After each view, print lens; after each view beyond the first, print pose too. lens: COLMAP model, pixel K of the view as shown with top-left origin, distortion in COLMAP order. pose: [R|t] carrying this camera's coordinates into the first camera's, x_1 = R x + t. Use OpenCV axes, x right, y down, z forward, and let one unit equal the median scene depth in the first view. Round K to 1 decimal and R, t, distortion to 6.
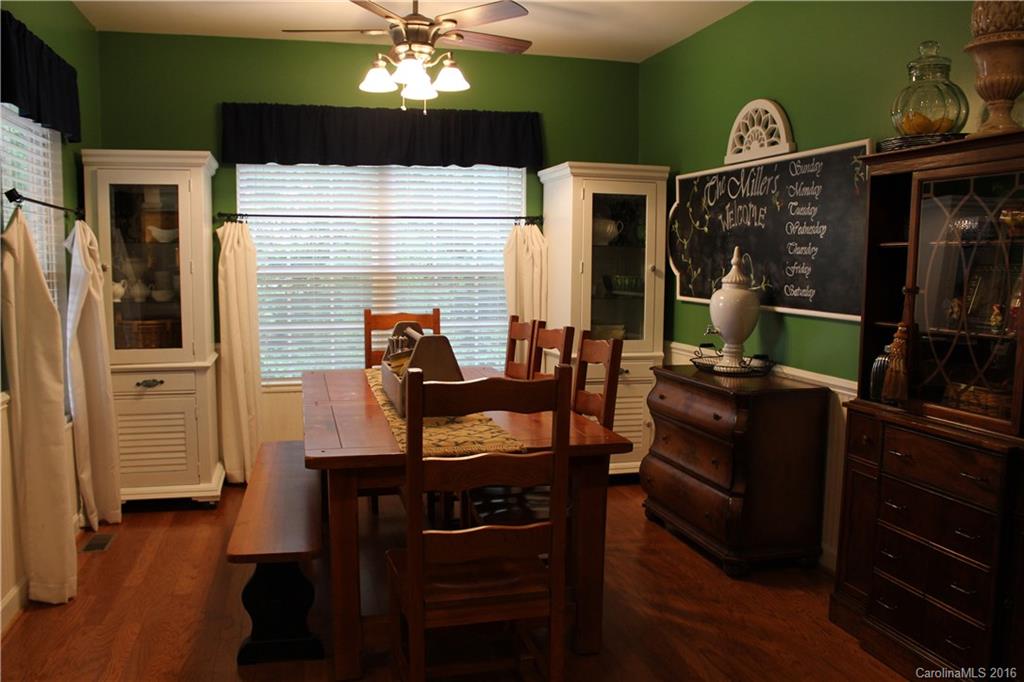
lens RADIAL K [[882.2, 0, 509.8], [0, 882.2, 344.0], [0, 0, 1]] dist [-0.155976, 0.126939]
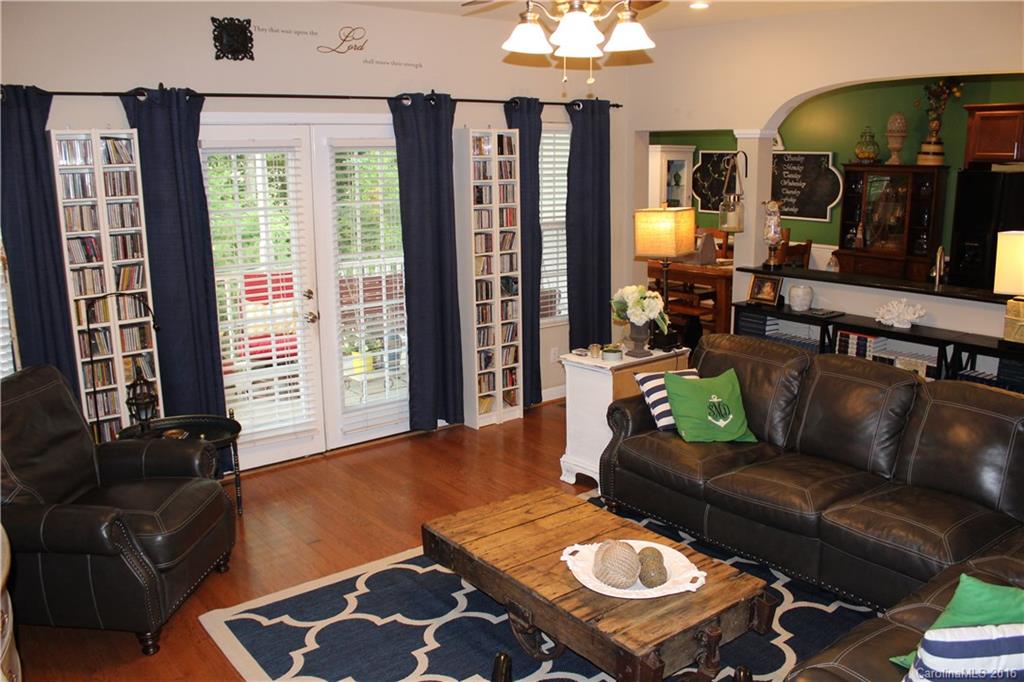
lens RADIAL K [[882.2, 0, 505.7], [0, 882.2, 342.2], [0, 0, 1]] dist [-0.155976, 0.126939]
pose [[0.922271, -0.088613, 0.376250, -1.330678], [0.045844, 0.991574, 0.121157, -0.020628], [-0.383816, -0.094491, 0.918562, -0.951052]]
